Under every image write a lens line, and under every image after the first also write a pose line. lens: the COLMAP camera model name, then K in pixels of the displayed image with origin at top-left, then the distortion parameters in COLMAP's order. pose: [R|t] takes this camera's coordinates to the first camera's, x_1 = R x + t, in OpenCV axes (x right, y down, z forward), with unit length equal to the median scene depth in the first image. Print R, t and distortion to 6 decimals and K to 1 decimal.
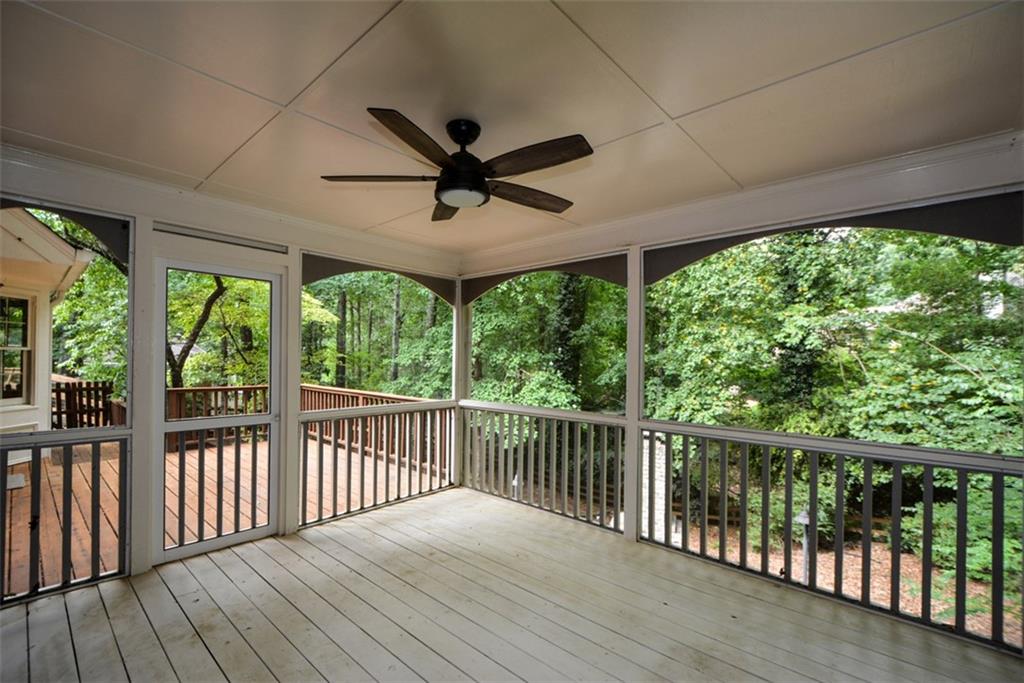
lens RADIAL K [[443.9, 0, 515.9], [0, 443.9, 353.8], [0, 0, 1]] dist [0.016057, -0.017367]
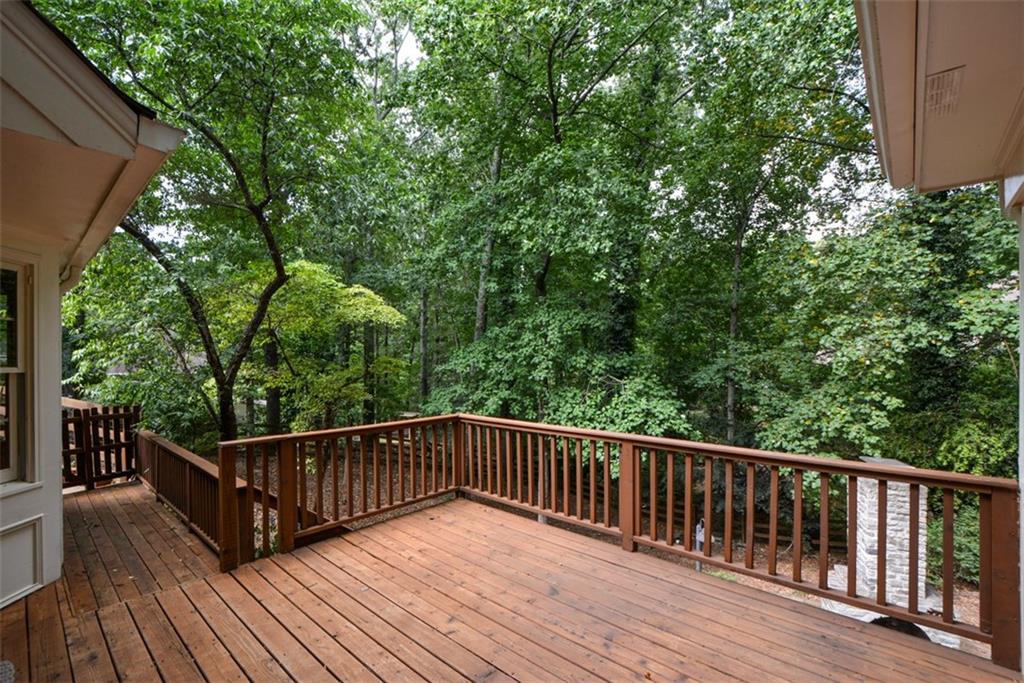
lens RADIAL K [[449.8, 0, 511.1], [0, 449.8, 359.5], [0, 0, 1]] dist [-0.003899, -0.000896]
pose [[0.999823, -0.018654, -0.002352, -0.288789], [0.018674, 0.999789, 0.008550, -0.008077], [0.002192, -0.008593, 0.999961, 0.261161]]
